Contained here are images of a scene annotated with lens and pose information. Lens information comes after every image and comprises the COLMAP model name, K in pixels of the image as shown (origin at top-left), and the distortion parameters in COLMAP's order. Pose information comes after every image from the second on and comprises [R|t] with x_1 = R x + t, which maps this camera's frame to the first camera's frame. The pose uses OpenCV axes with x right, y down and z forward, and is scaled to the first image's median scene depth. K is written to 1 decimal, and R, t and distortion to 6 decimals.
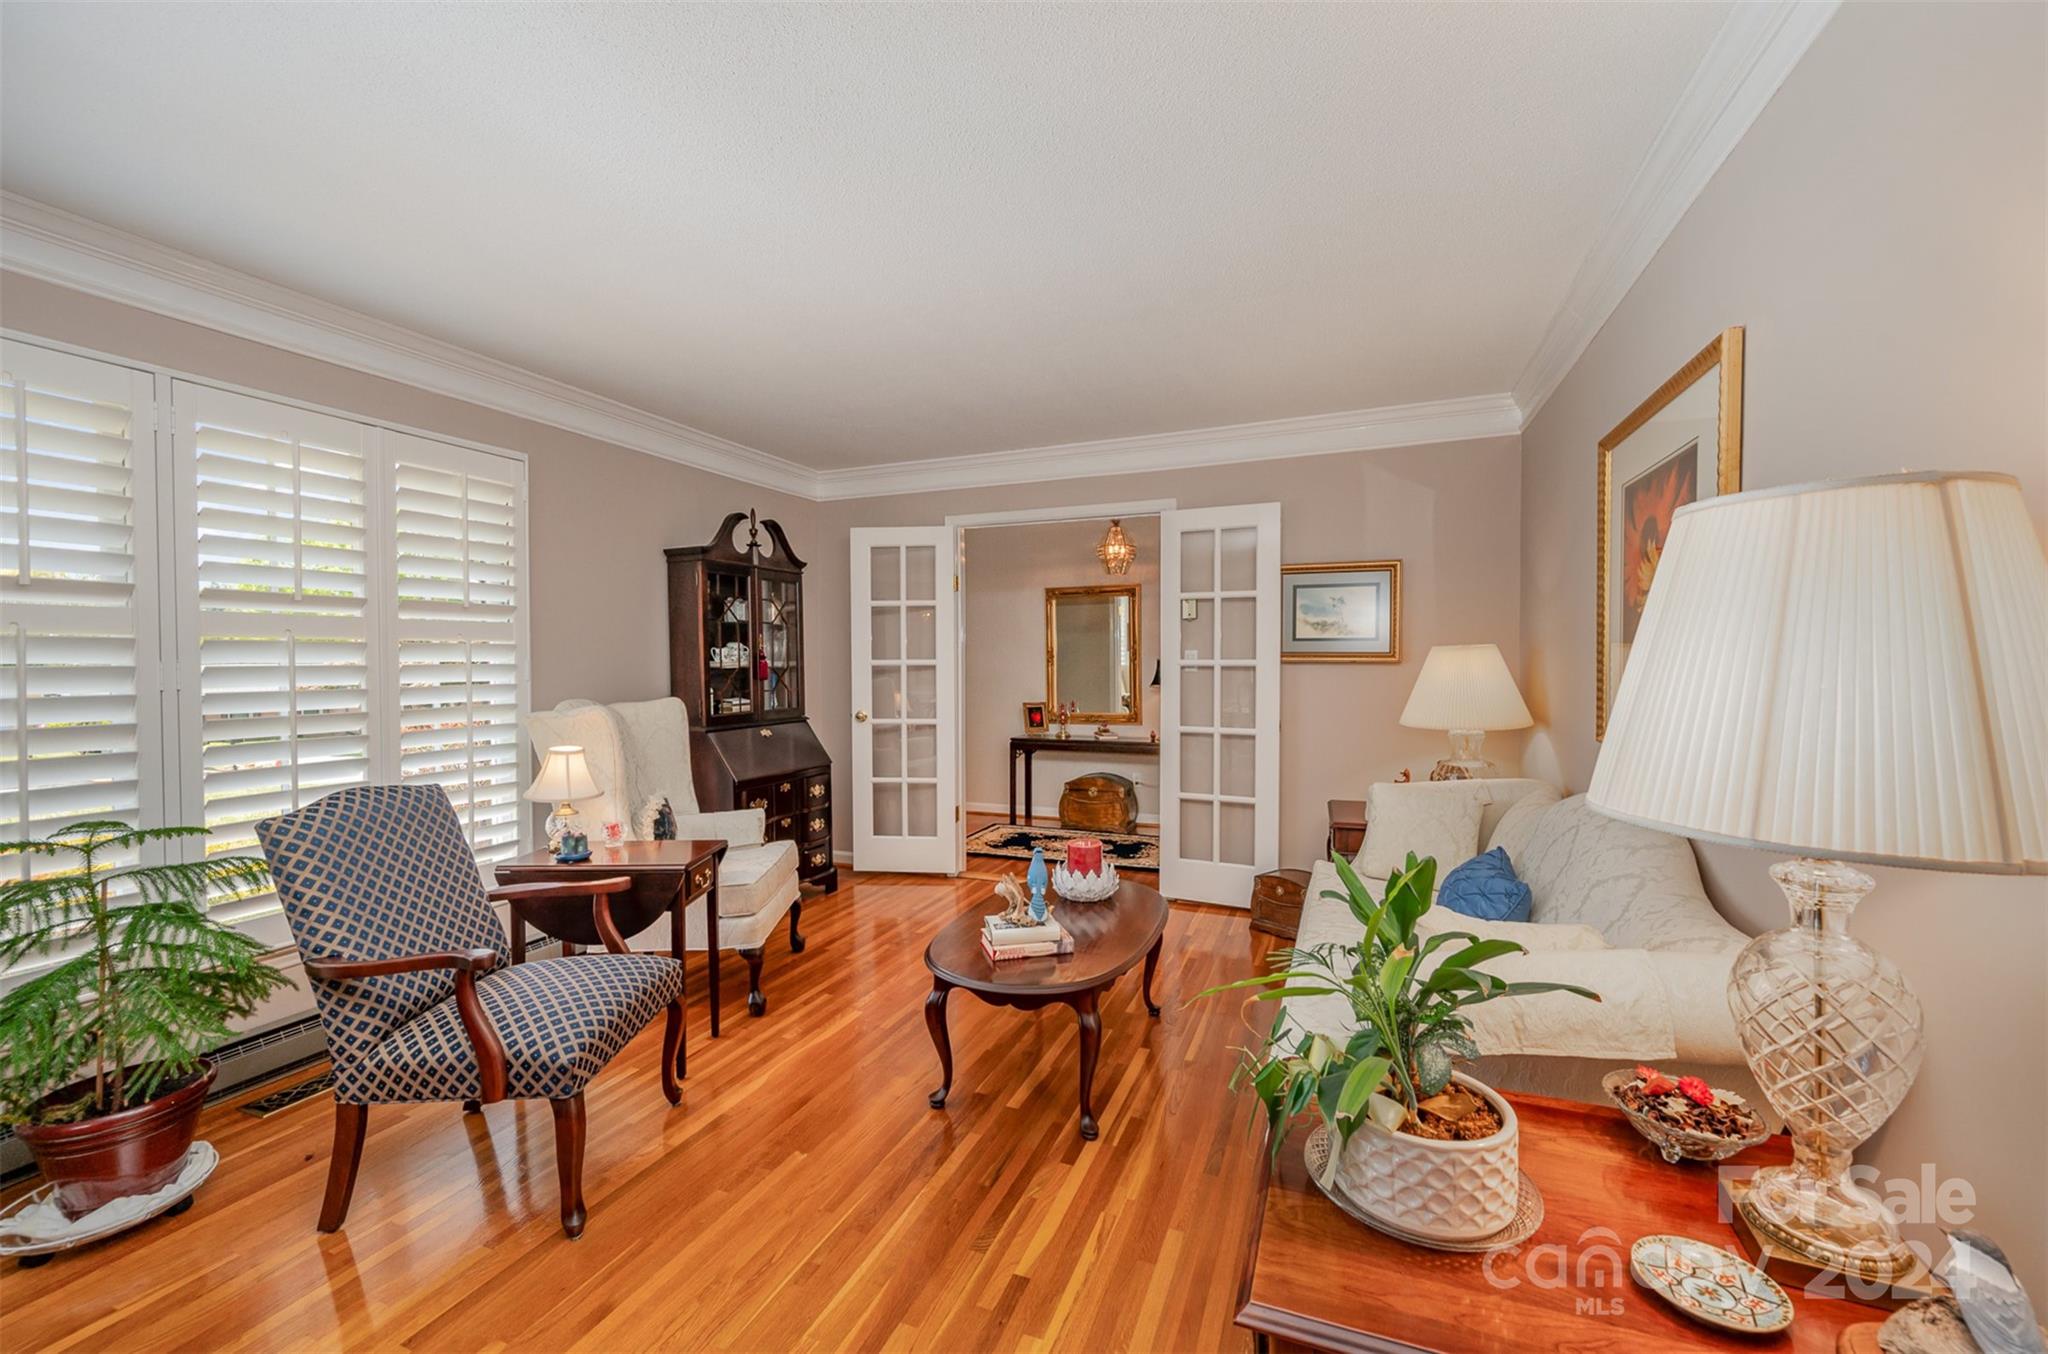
lens RADIAL K [[817.8, 0, 1034.9], [0, 817.8, 676.8], [0, 0, 1]] dist [0.000172, 0.000647]
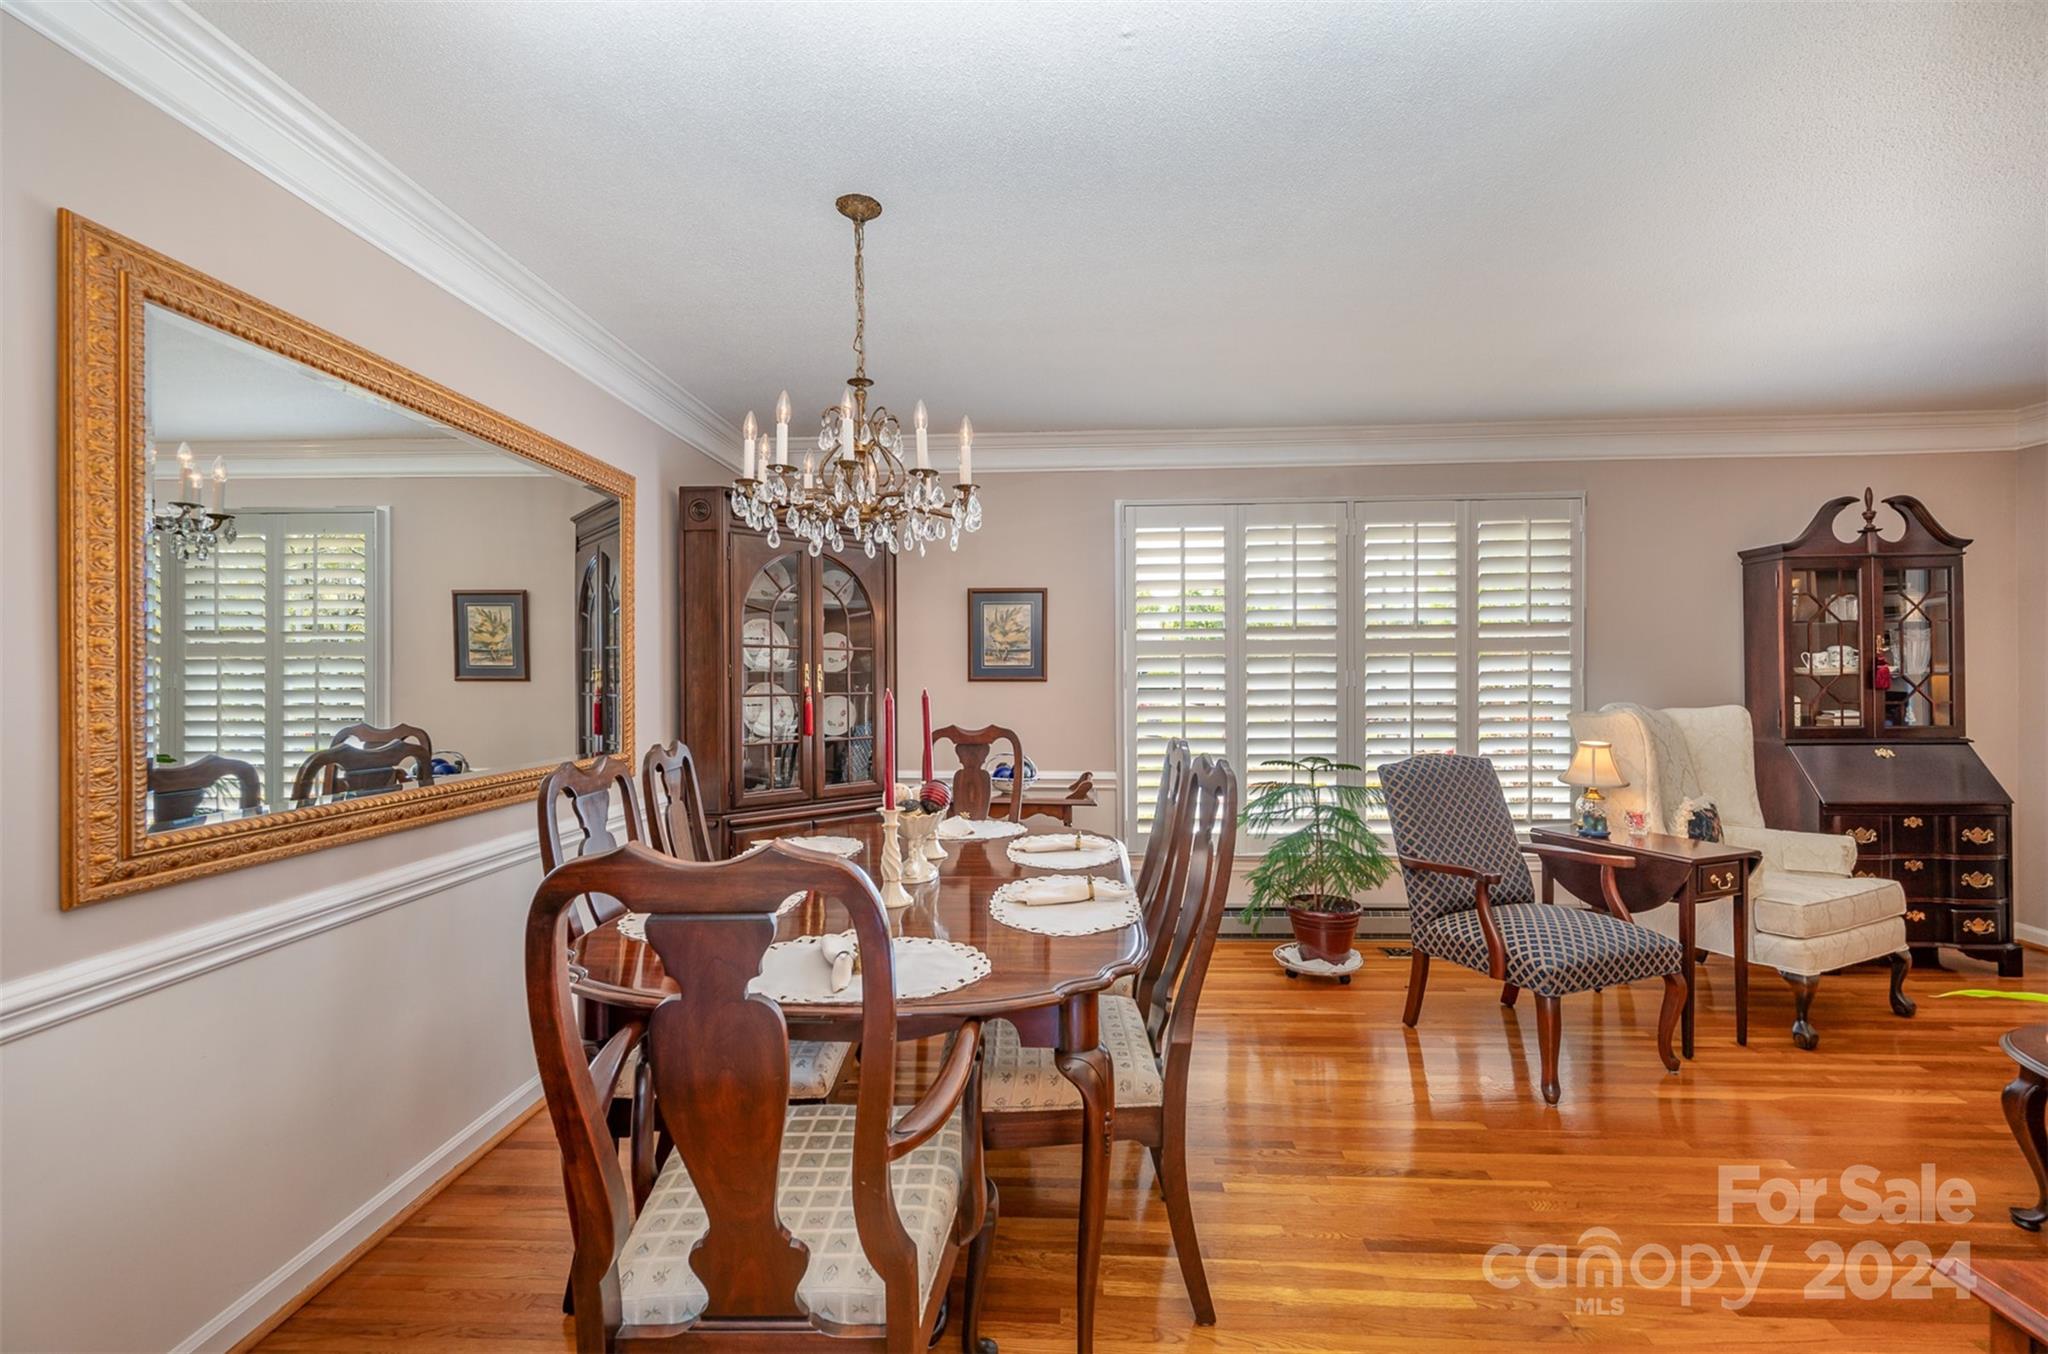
lens RADIAL K [[817.8, 0, 1023.0], [0, 817.8, 674.3], [0, 0, 1]] dist [0.000172, 0.000647]
pose [[0.330856, 0.006345, -0.943660, 0.282445], [-0.014146, 0.999898, 0.001763, -0.001781], [0.943575, 0.012766, 0.330912, -0.179208]]
